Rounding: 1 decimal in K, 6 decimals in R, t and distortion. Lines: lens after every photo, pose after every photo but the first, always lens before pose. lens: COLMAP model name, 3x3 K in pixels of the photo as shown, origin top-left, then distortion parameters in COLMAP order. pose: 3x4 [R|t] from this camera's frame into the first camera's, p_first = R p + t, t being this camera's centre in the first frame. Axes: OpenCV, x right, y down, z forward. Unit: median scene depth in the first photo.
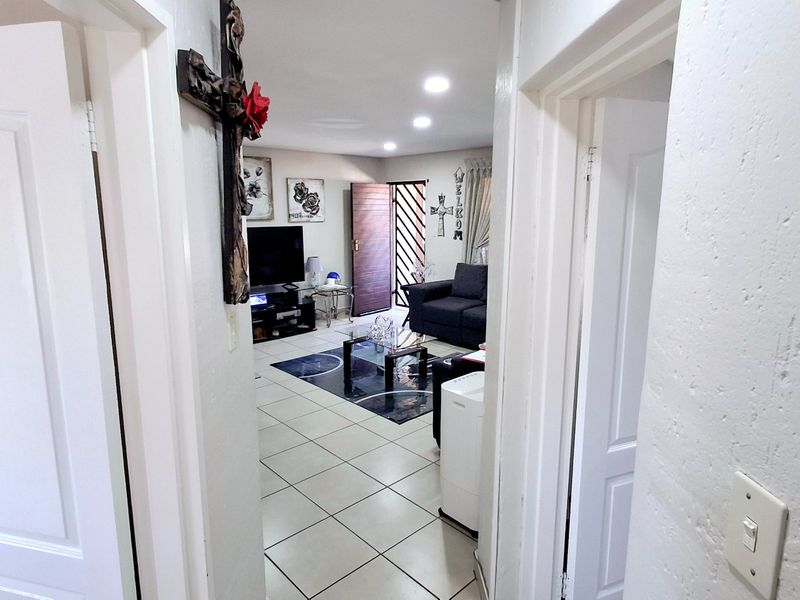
lens RADIAL K [[494.6, 0, 395.9], [0, 494.6, 294.7], [0, 0, 1]] dist [0.009089, 0.004079]
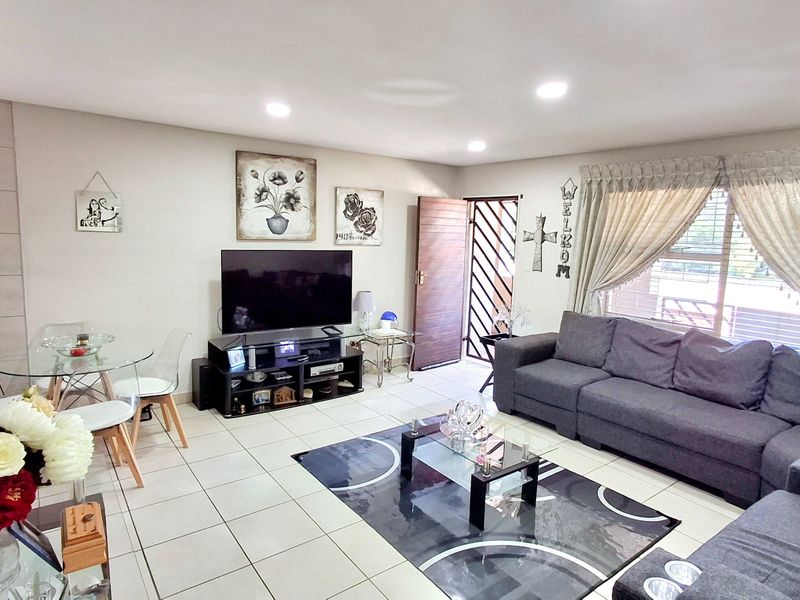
lens RADIAL K [[494.6, 0, 400.0], [0, 494.6, 294.0], [0, 0, 1]] dist [0.009089, 0.004079]
pose [[0.994277, 0.047518, -0.095679, -0.041851], [-0.051813, 0.997734, -0.042916, -0.044146], [0.093423, 0.047627, 0.994487, 0.261816]]
